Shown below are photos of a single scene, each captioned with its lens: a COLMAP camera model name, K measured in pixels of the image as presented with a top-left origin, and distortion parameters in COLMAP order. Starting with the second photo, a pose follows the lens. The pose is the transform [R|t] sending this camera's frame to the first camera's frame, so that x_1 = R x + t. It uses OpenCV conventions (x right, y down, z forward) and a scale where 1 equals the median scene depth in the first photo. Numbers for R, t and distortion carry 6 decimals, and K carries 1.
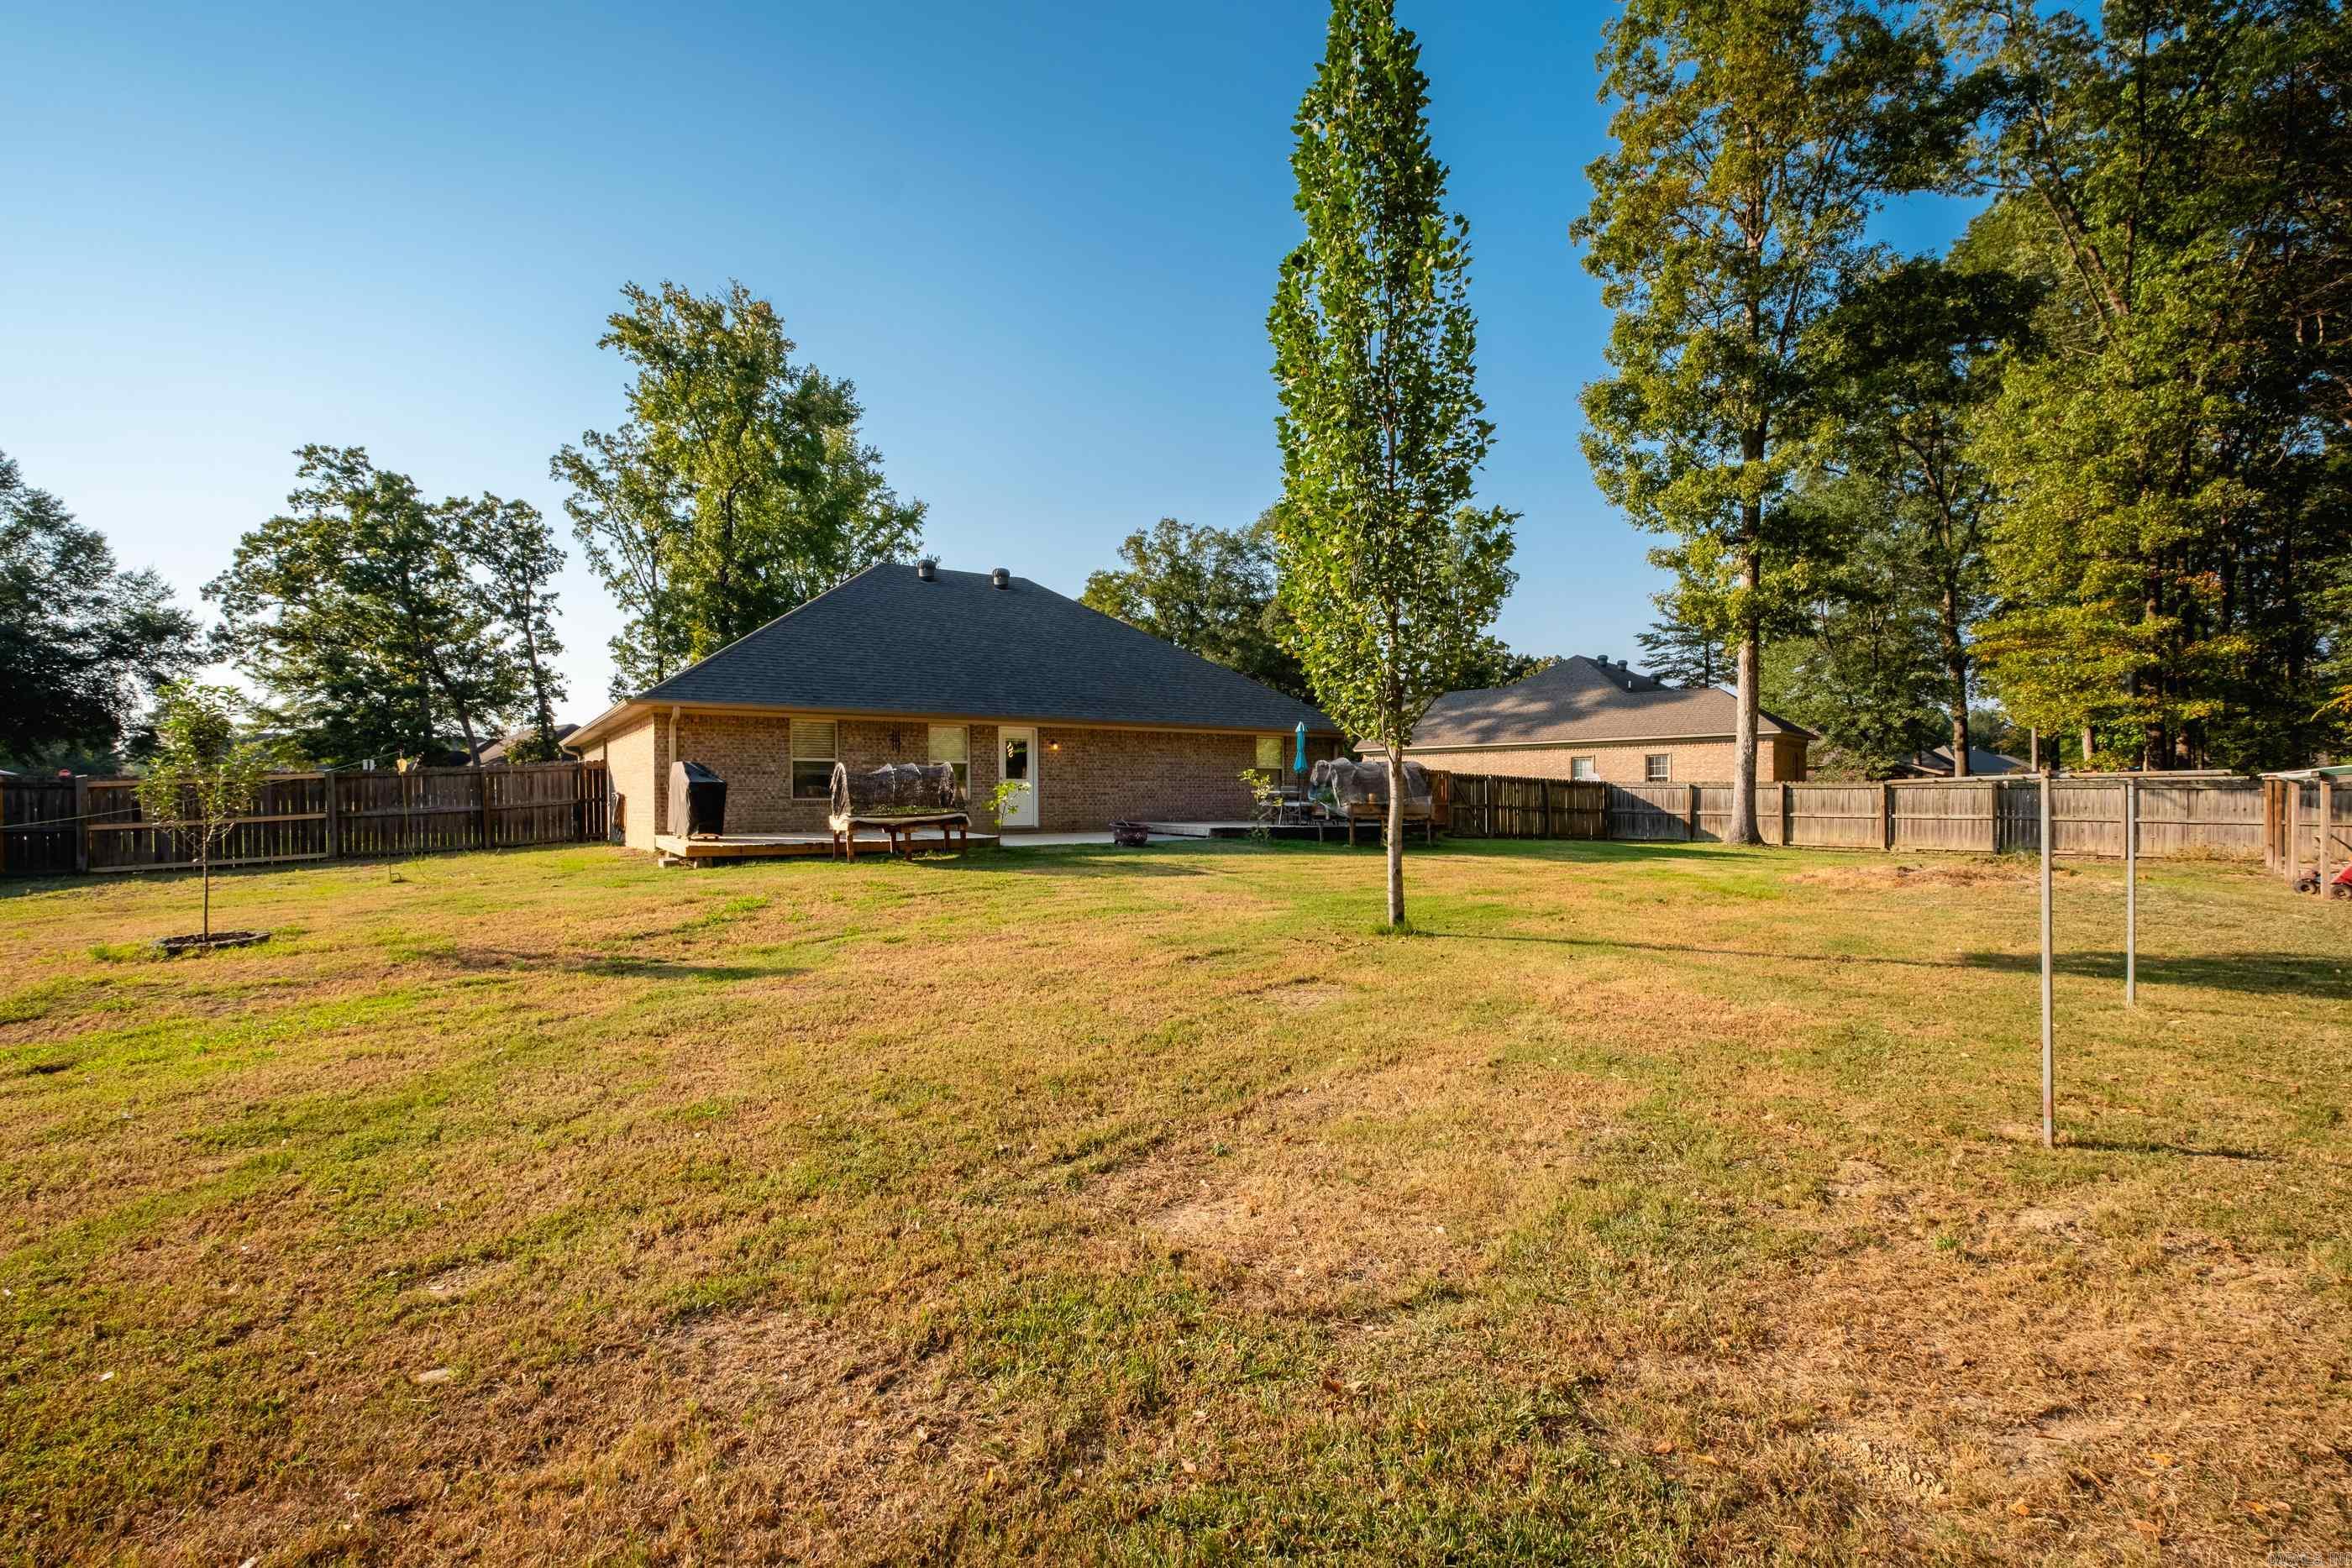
lens RADIAL K [[1093.6, 0, 1129.4], [0, 1093.6, 807.5], [0, 0, 1]] dist [0.000666, -0.004584]
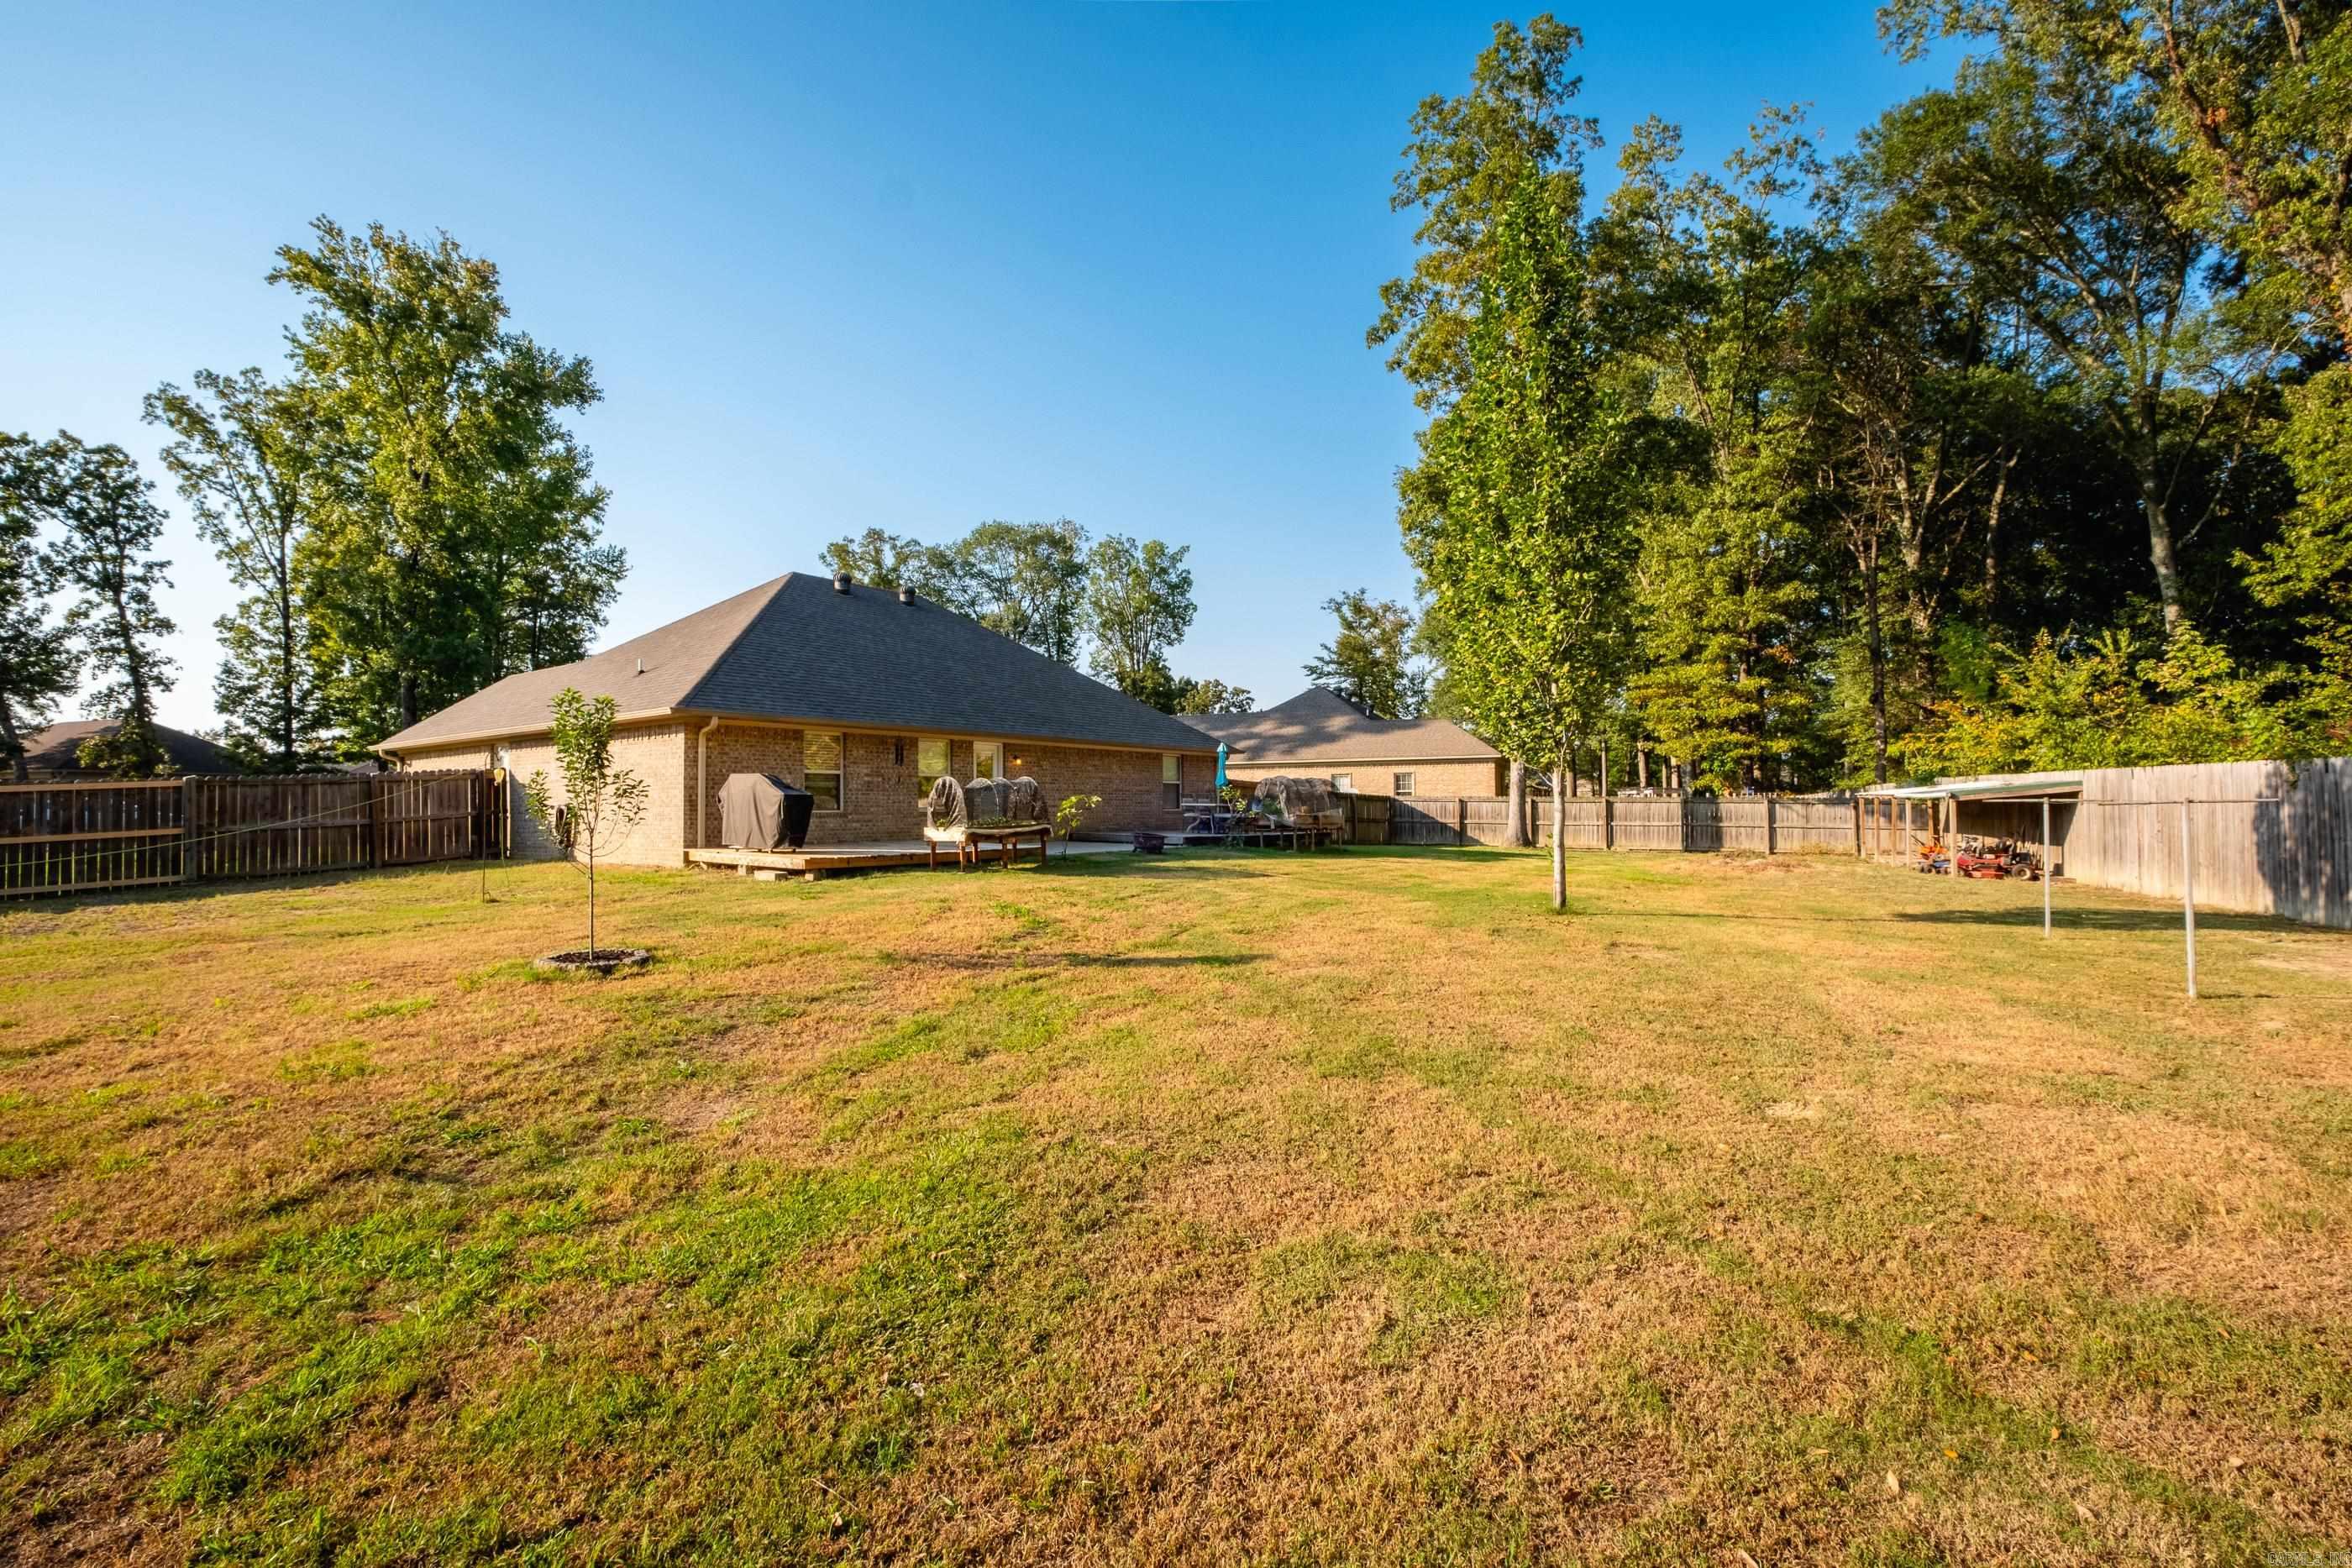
lens RADIAL K [[1093.6, 0, 1122.2], [0, 1093.6, 783.3], [0, 0, 1]] dist [0.000666, -0.004584]
pose [[0.943516, 0.007961, 0.331232, -0.114030], [0.002544, 0.999508, -0.031269, -0.000375], [-0.331317, 0.030345, 0.943031, -0.012823]]
